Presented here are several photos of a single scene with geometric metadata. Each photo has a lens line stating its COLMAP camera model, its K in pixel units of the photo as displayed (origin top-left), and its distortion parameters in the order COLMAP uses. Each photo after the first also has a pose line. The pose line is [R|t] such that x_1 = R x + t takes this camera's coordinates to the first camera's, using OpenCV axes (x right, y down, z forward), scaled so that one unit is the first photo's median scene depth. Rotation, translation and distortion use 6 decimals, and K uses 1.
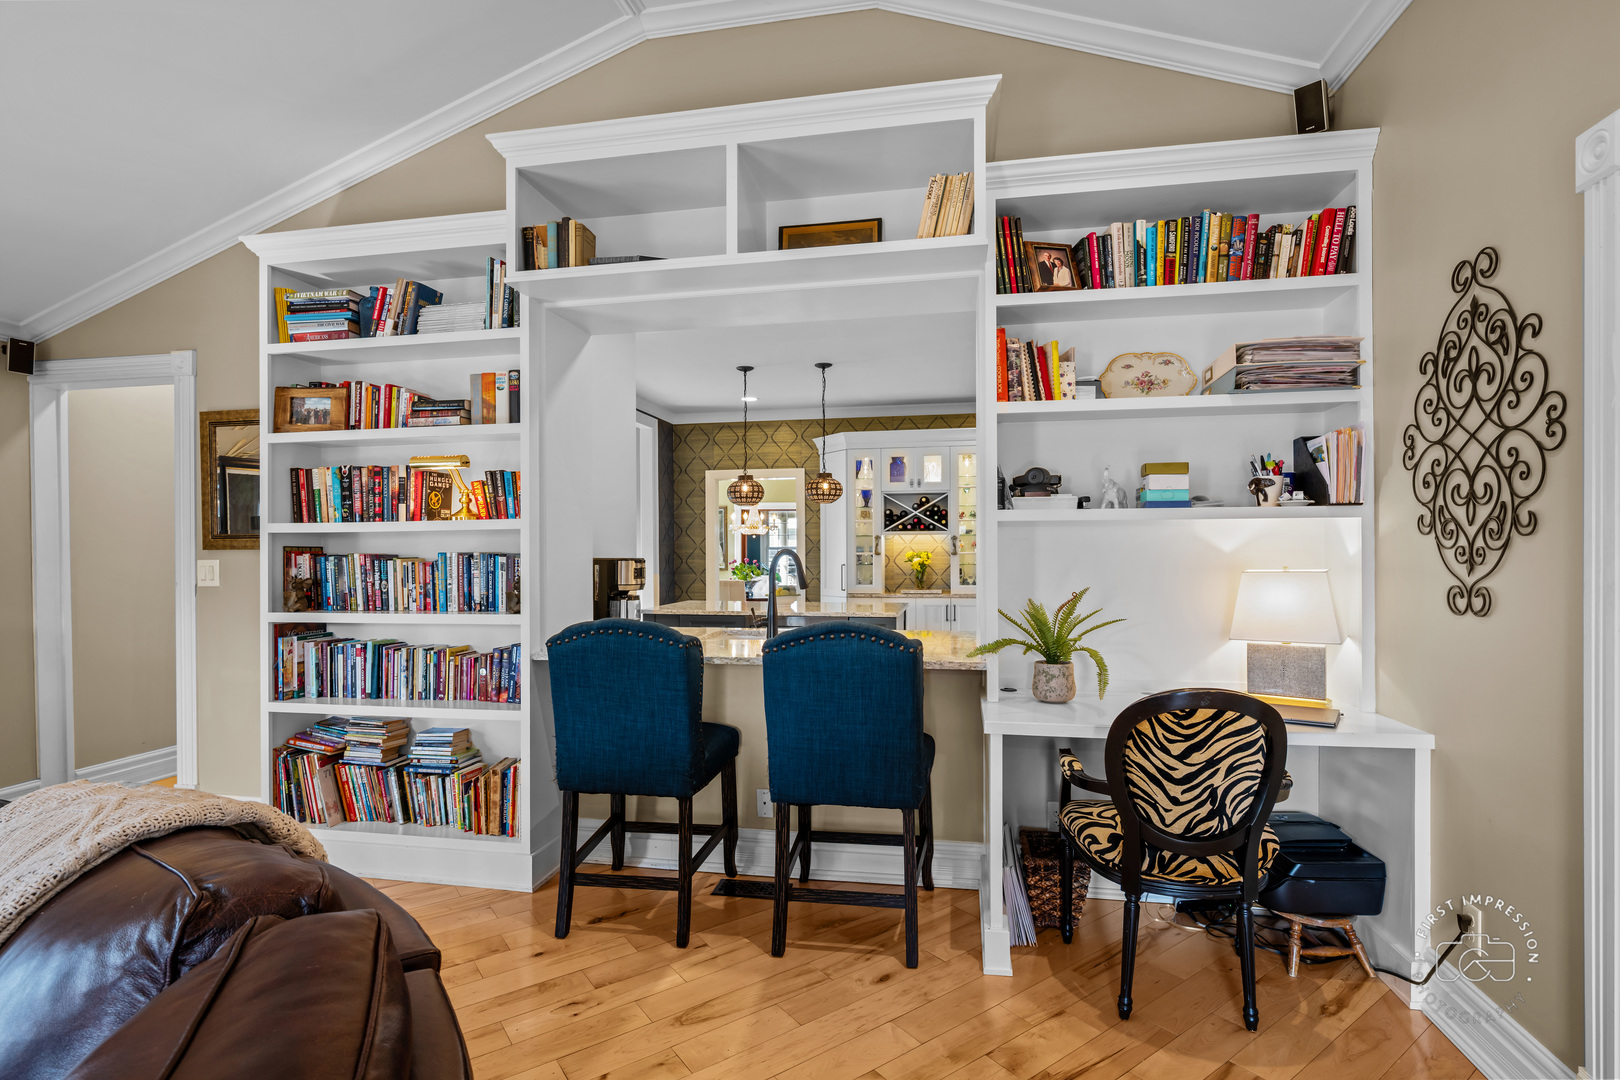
lens RADIAL K [[789.9, 0, 815.4], [0, 789.9, 548.9], [0, 0, 1]] dist [-0.001460, -0.000079]
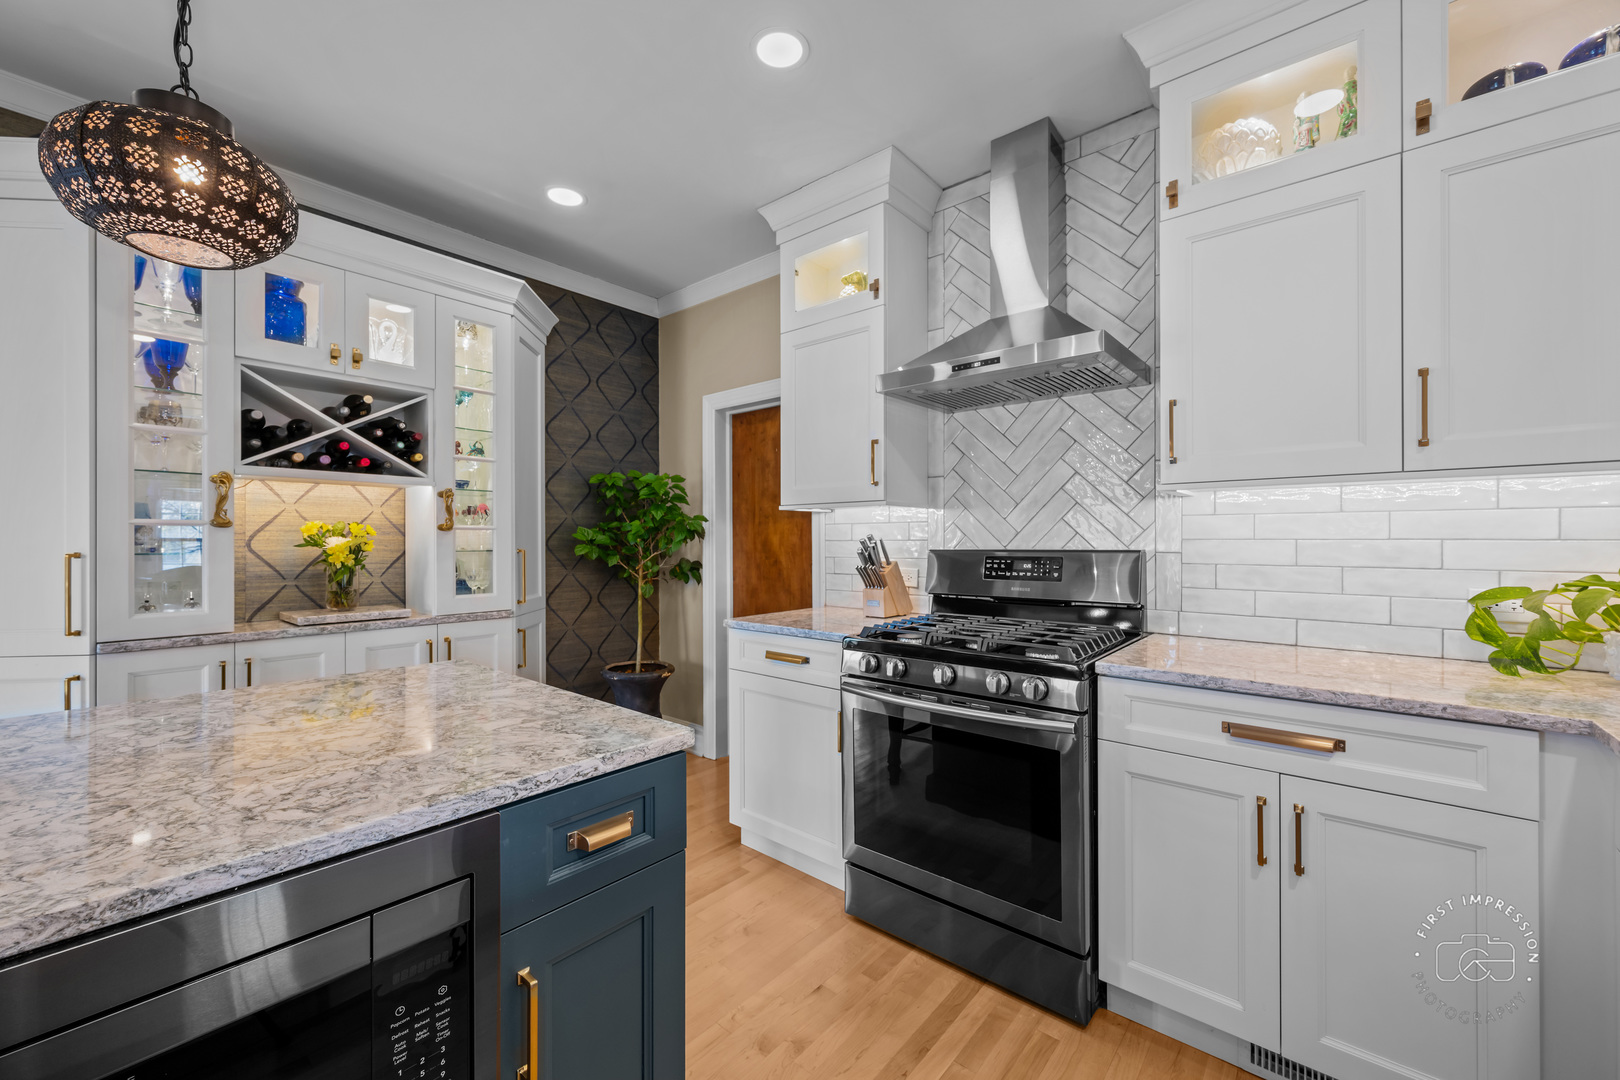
lens RADIAL K [[637.1, 0, 810.0], [0, 637.1, 540.0], [0, 0, 1]] dist [-0.001418, -0.000230]
pose [[0.494254, 0.010151, 0.869258, -0.089033], [-0.006588, 0.999947, -0.007931, 0.029978], [-0.869292, -0.001807, 0.494295, 1.289105]]
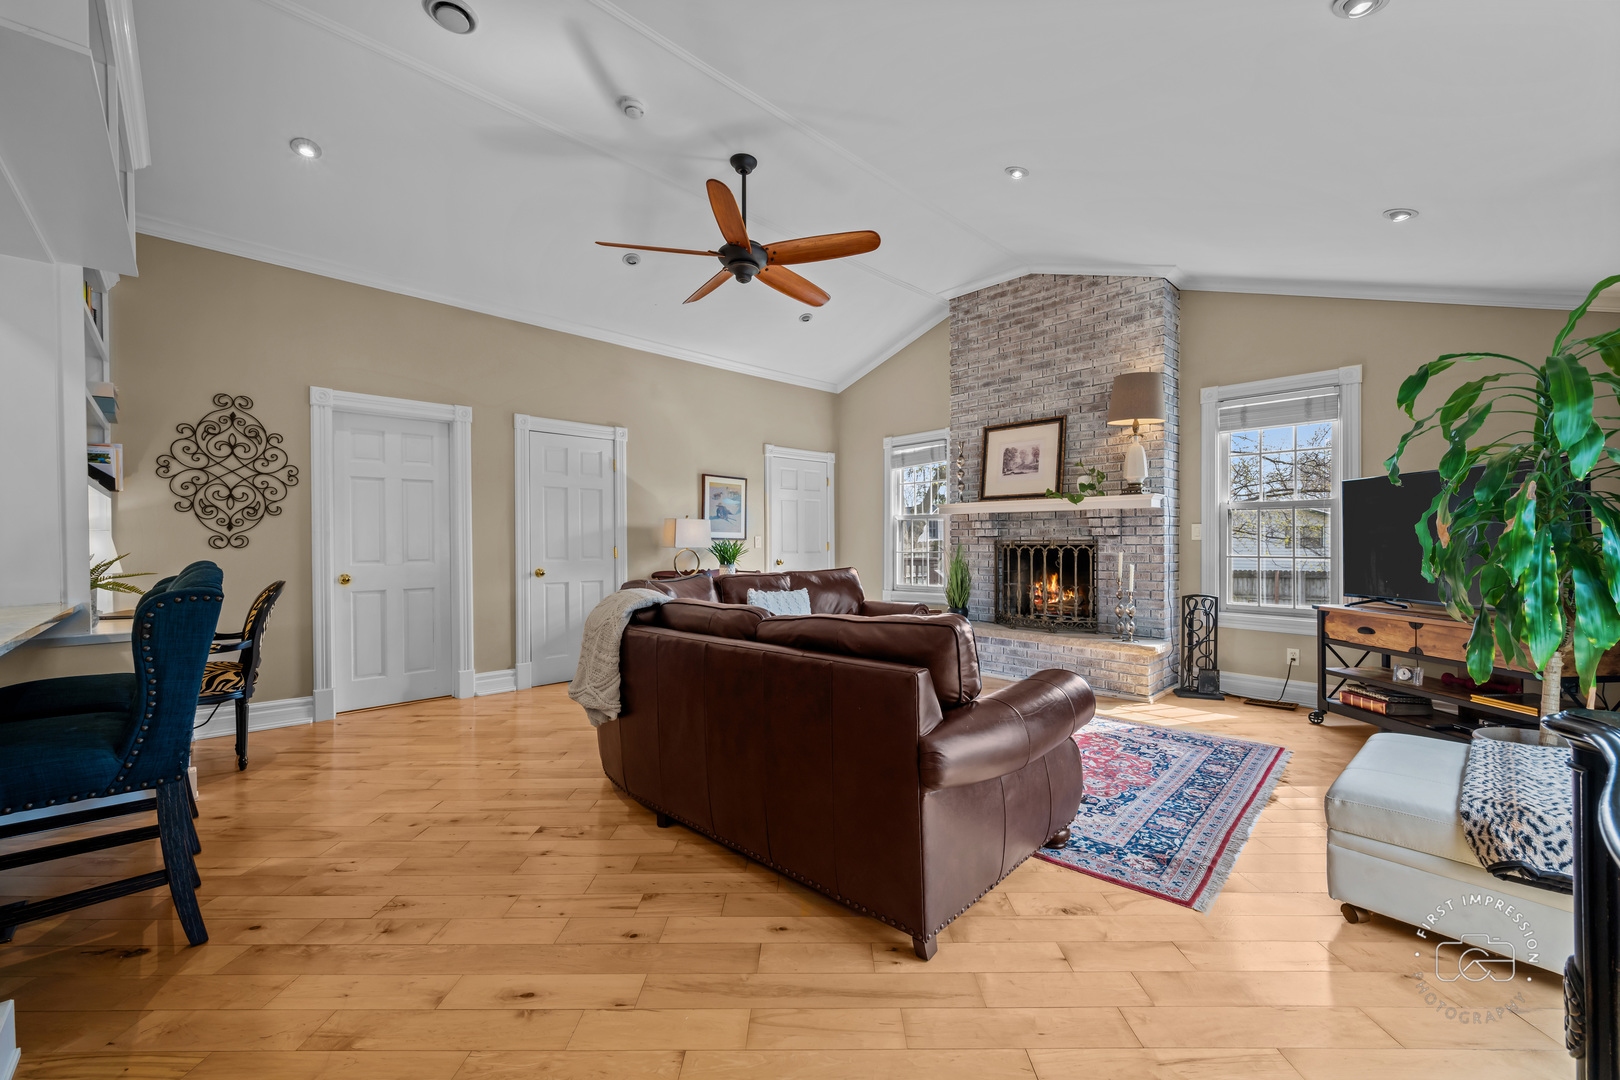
lens RADIAL K [[631.3, 0, 814.8], [0, 631.3, 545.0], [0, 0, 1]] dist [-0.001884, -0.000126]
pose [[-0.820868, 0.005531, 0.571091, -0.985376], [0.006880, 0.999976, 0.000204, 0.051629], [-0.571077, 0.004096, -0.820887, 0.921905]]
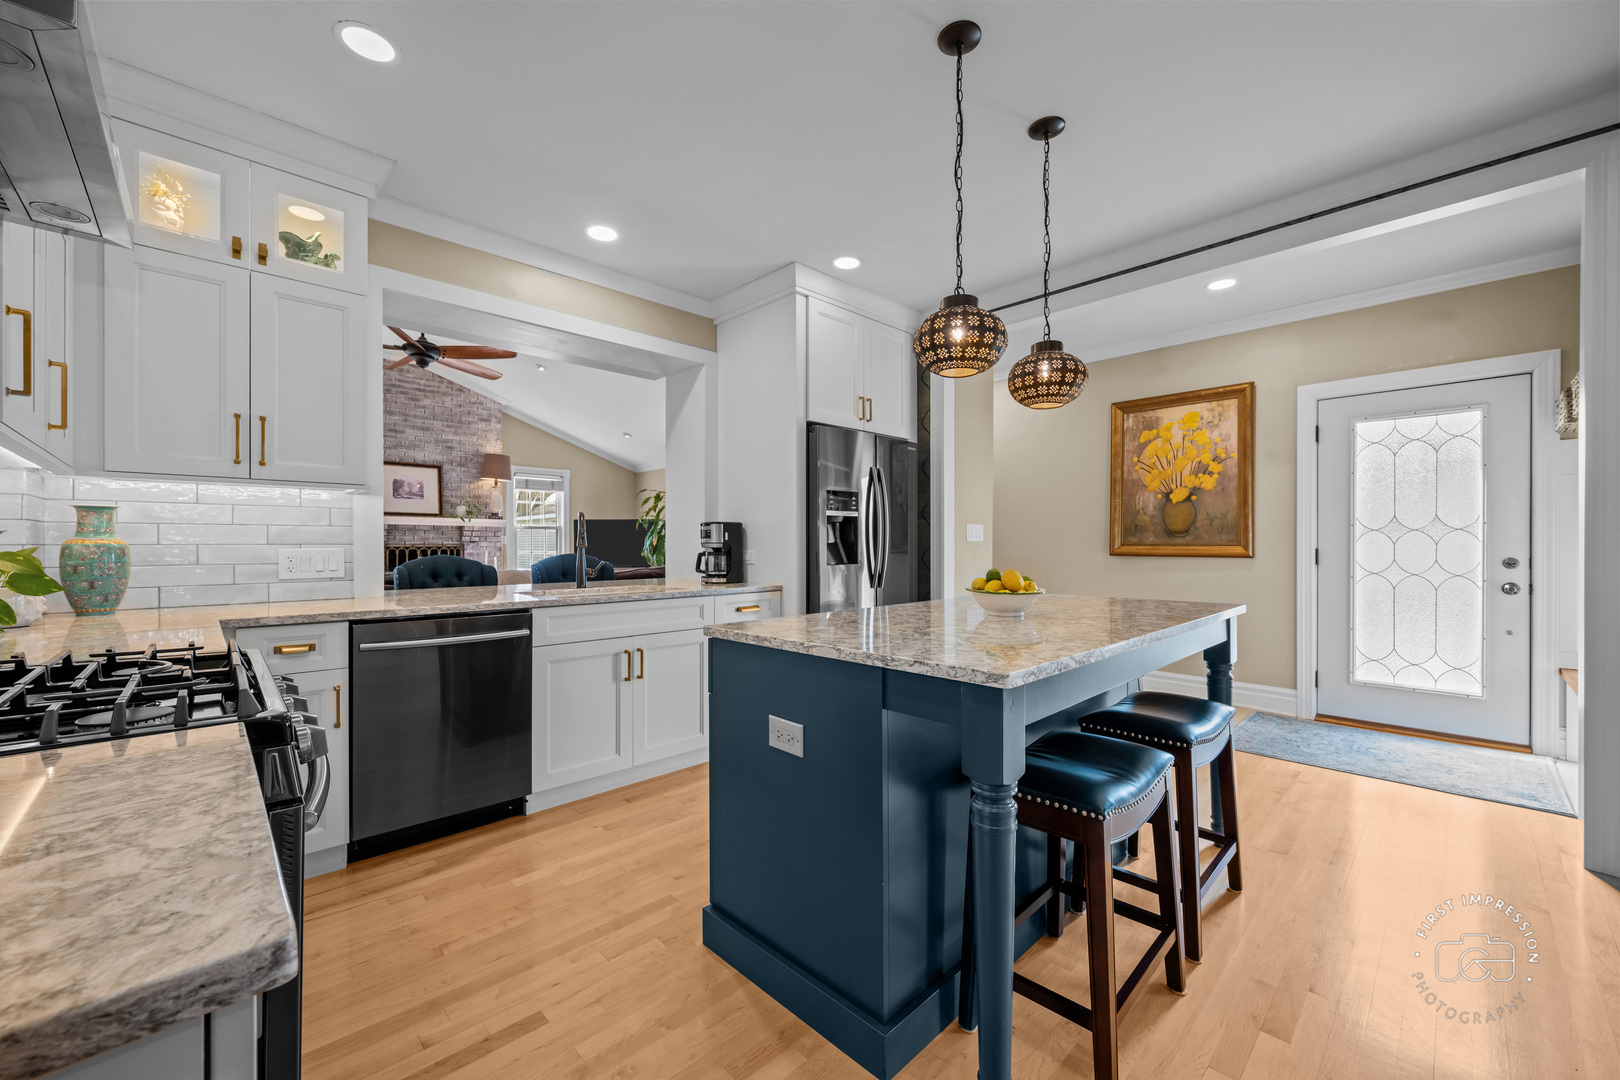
lens RADIAL K [[631.3, 0, 814.8], [0, 631.3, 545.0], [0, 0, 1]] dist [-0.001884, -0.000126]
pose [[-0.571517, 0.008541, -0.820546, 0.550395], [0.008661, 0.999953, 0.004377, 0.049768], [0.820545, -0.004605, -0.571564, 1.869675]]
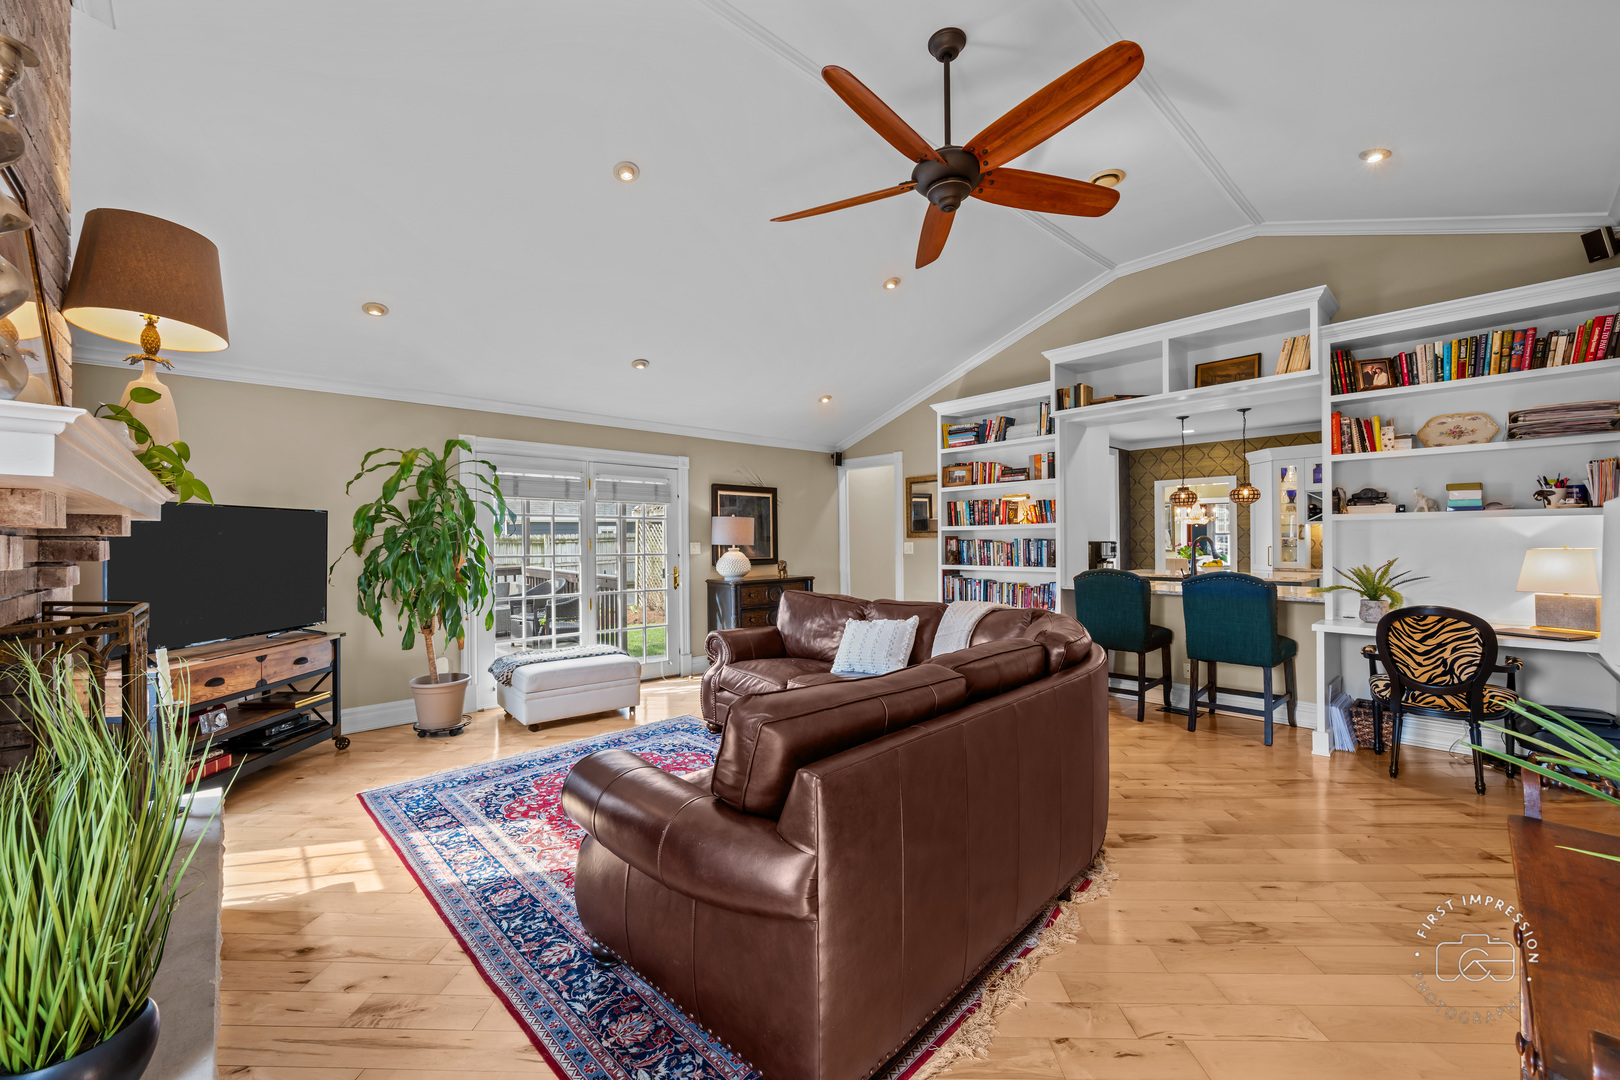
lens RADIAL K [[637.1, 0, 810.0], [0, 637.1, 540.0], [0, 0, 1]] dist [-0.001418, -0.000230]
pose [[0.803451, -0.001811, -0.595369, 0.108778], [0.006354, 0.999965, 0.005533, -0.004949], [0.595338, -0.008228, 0.803434, -0.705641]]
